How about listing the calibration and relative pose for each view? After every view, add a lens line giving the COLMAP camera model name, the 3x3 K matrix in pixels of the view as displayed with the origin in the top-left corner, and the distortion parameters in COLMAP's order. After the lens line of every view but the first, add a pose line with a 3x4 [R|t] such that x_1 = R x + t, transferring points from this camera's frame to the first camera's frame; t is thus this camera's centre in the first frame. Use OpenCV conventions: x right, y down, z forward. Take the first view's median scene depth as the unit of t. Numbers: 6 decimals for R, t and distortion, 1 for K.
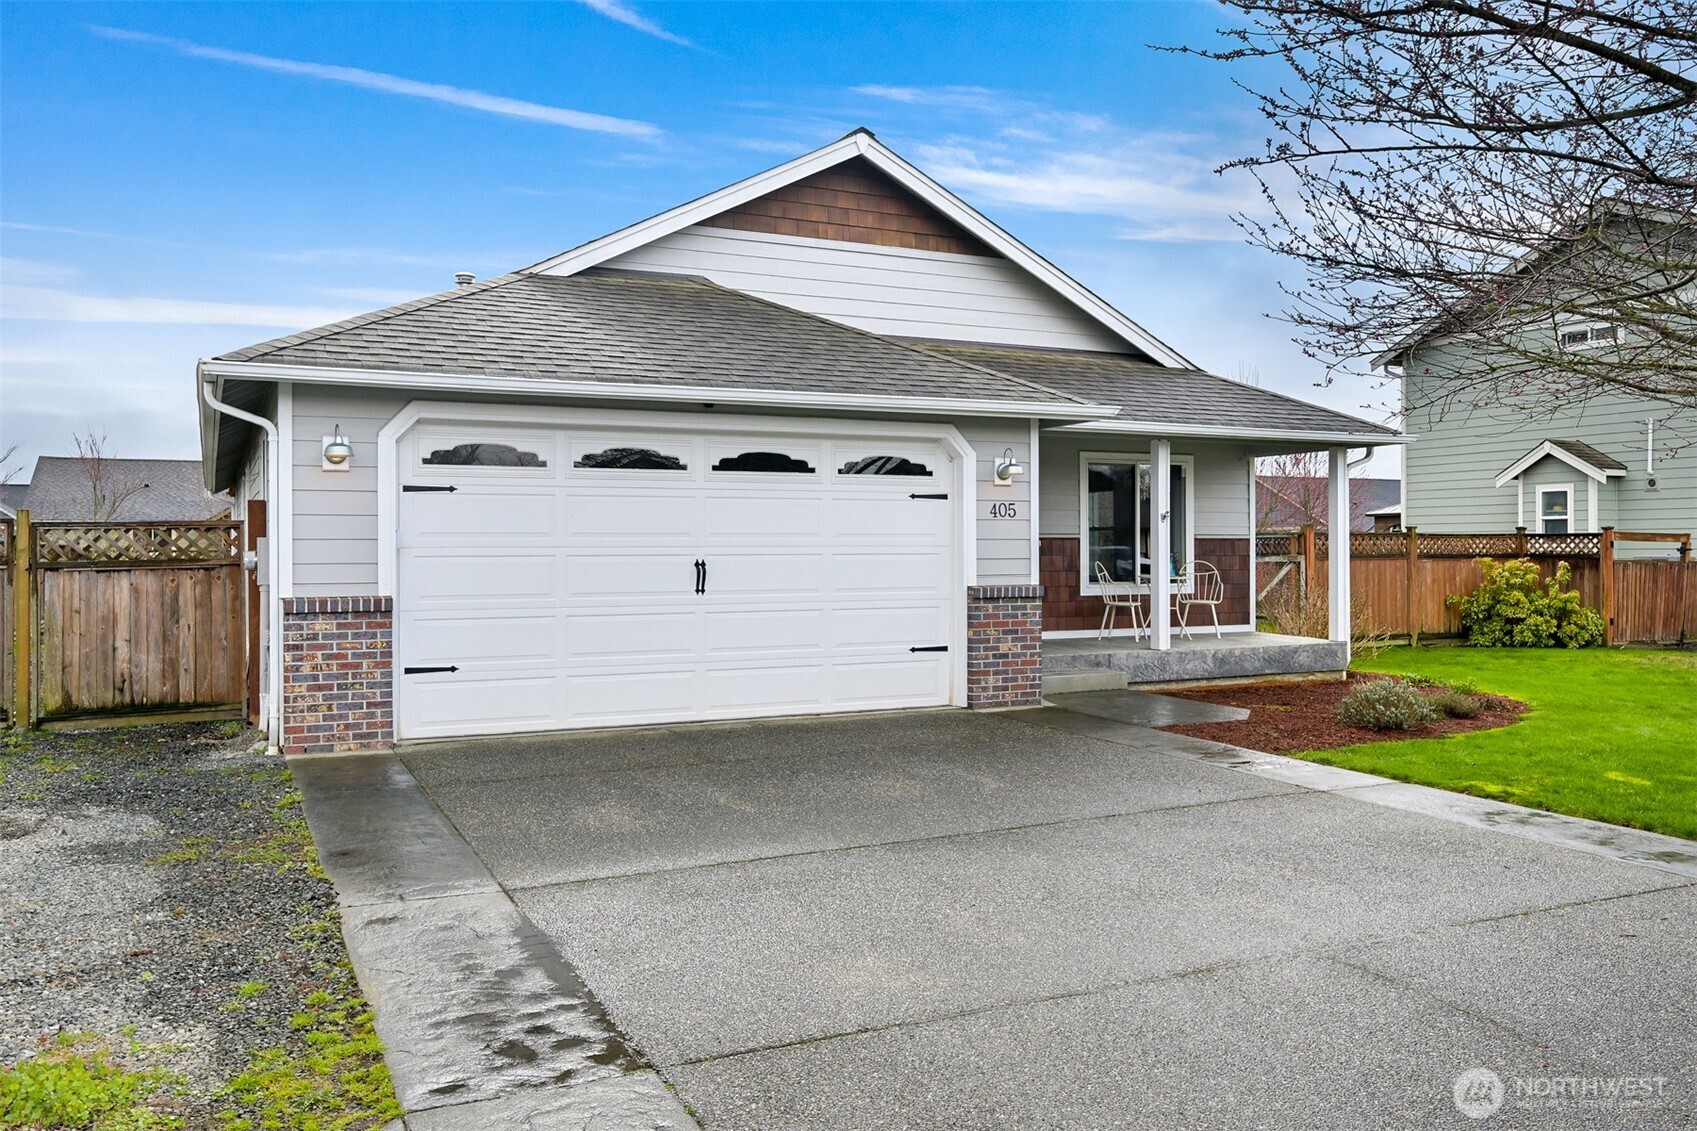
lens RADIAL K [[1293.5, 0, 848.0], [0, 1293.5, 563.0], [0, 0, 1]] dist [0.002680, 0.000784]
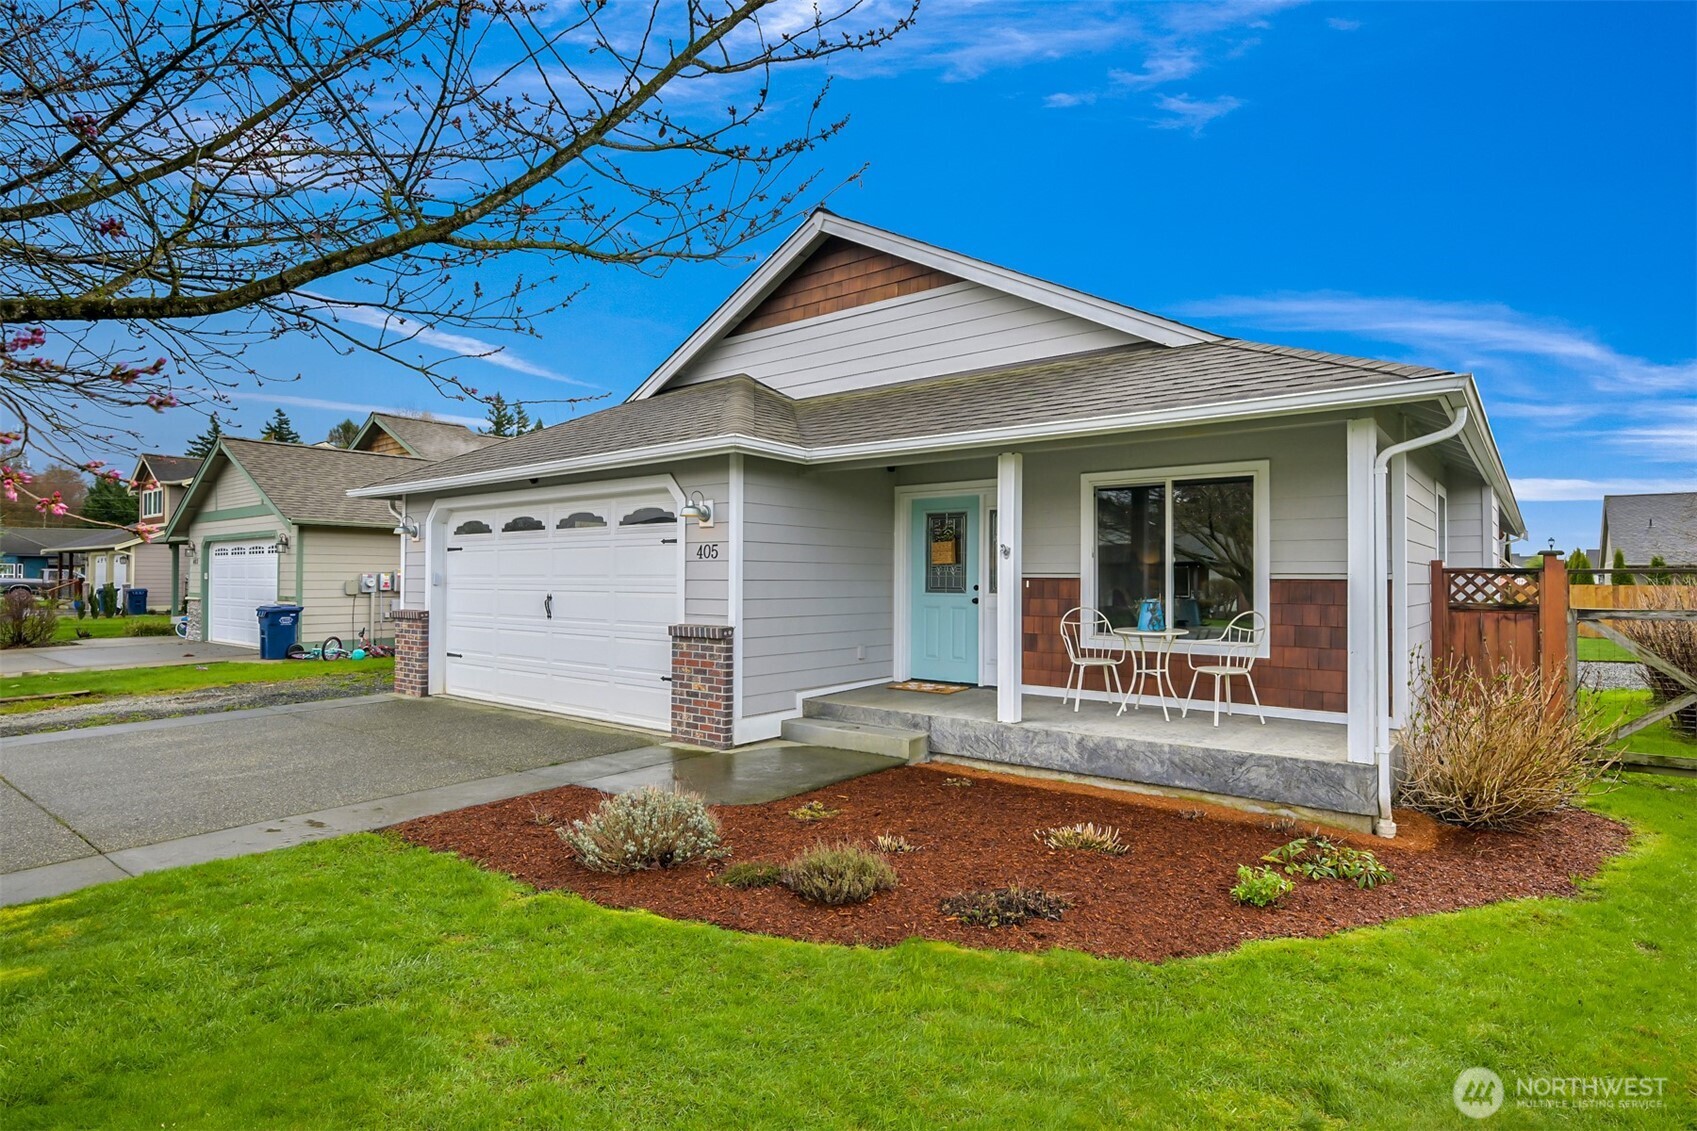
lens RADIAL K [[880.1, 0, 848.5], [0, 880.1, 567.1], [0, 0, 1]] dist [0.002212, 0.000109]
pose [[0.447394, -0.007760, -0.894303, 0.790710], [-0.016390, 0.999723, -0.016875, -0.018790], [0.894187, 0.022207, 0.447143, 0.789533]]
